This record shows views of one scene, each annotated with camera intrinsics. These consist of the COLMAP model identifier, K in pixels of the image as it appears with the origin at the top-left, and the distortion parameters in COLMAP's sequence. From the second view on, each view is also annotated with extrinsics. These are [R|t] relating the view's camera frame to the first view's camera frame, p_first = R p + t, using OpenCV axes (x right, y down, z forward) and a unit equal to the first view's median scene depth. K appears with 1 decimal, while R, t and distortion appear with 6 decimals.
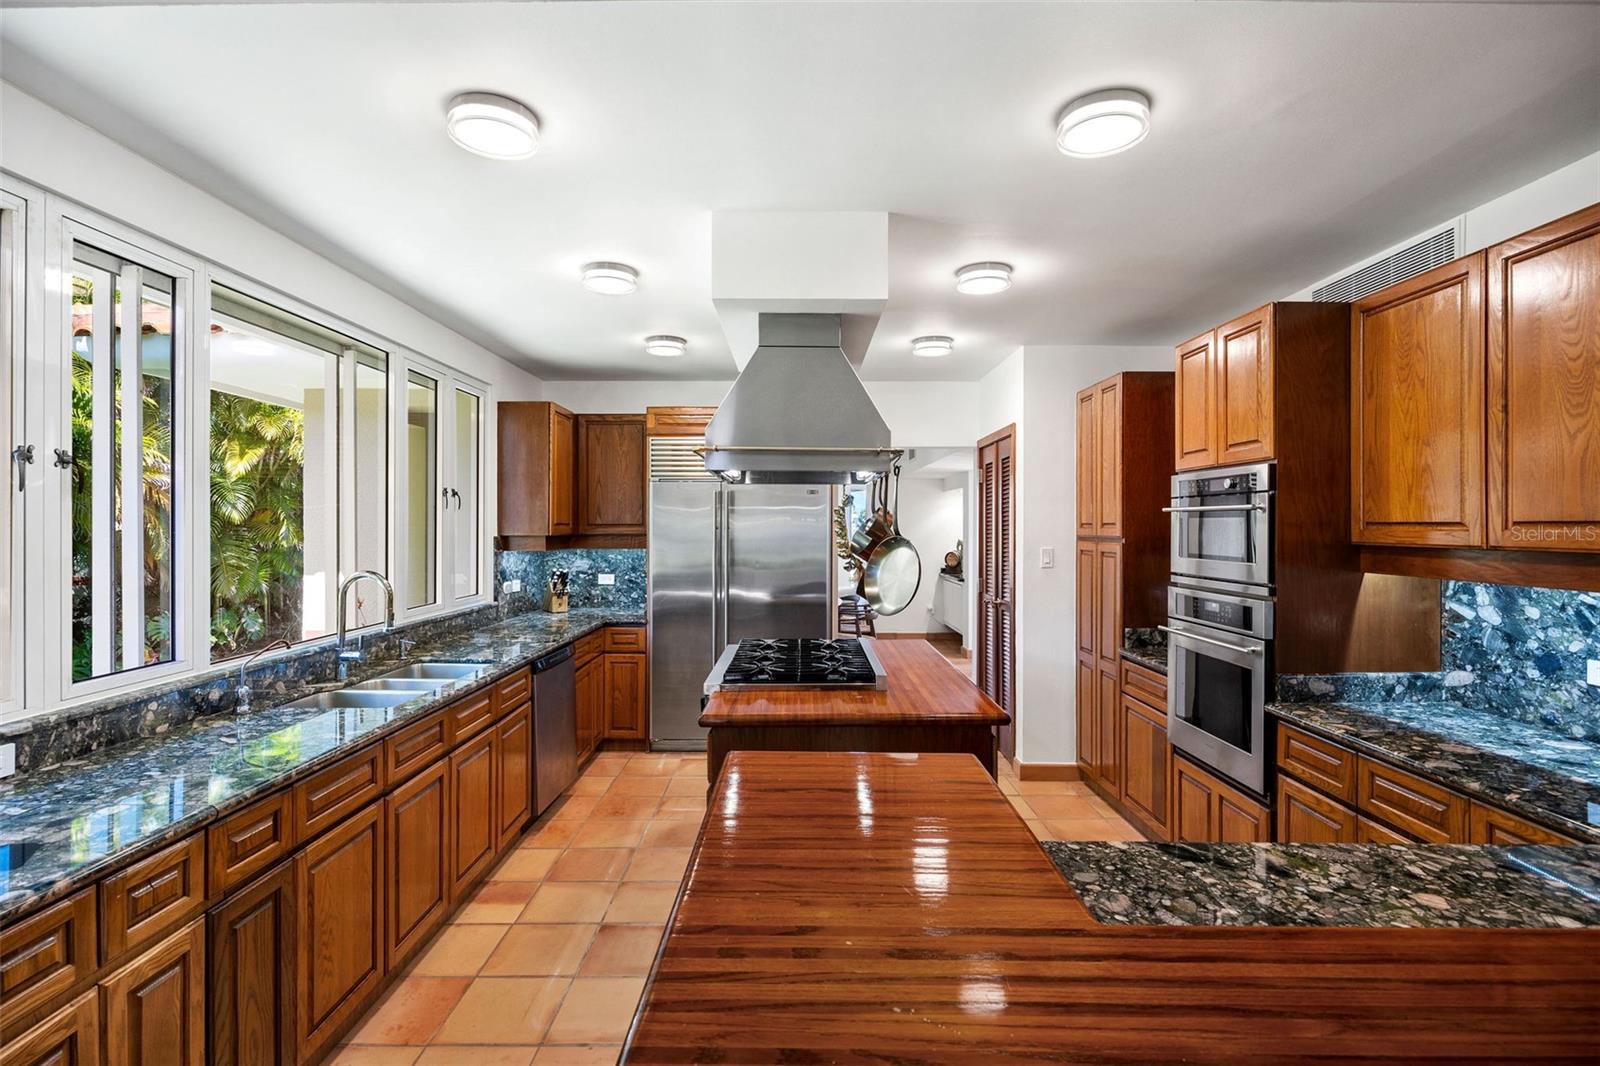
lens RADIAL K [[766.9, 0, 802.8], [0, 766.9, 524.9], [0, 0, 1]] dist [-0.000646, -0.001020]
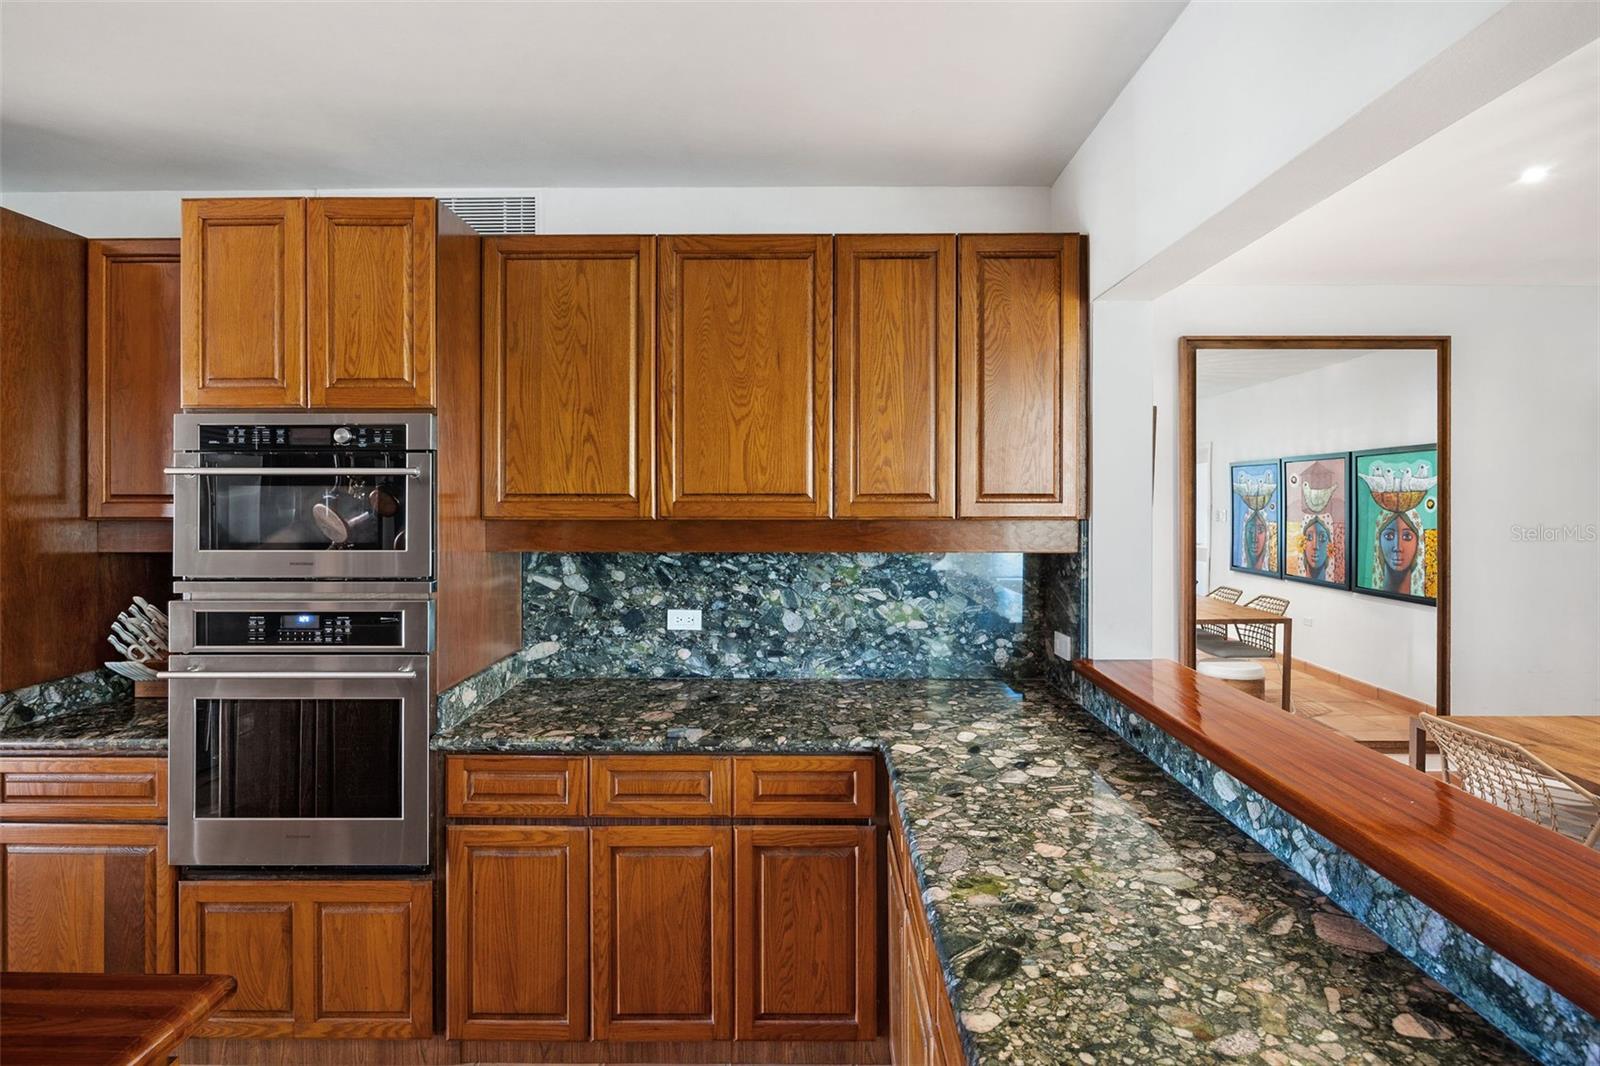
lens RADIAL K [[734.8, 0, 803.0], [0, 734.8, 500.1], [0, 0, 1]] dist [-0.001821, -0.000402]
pose [[0.016281, -0.003529, 0.999861, -0.113763], [0.000244, 0.999994, 0.003525, 0.001212], [-0.999867, 0.000186, 0.016282, 0.753553]]
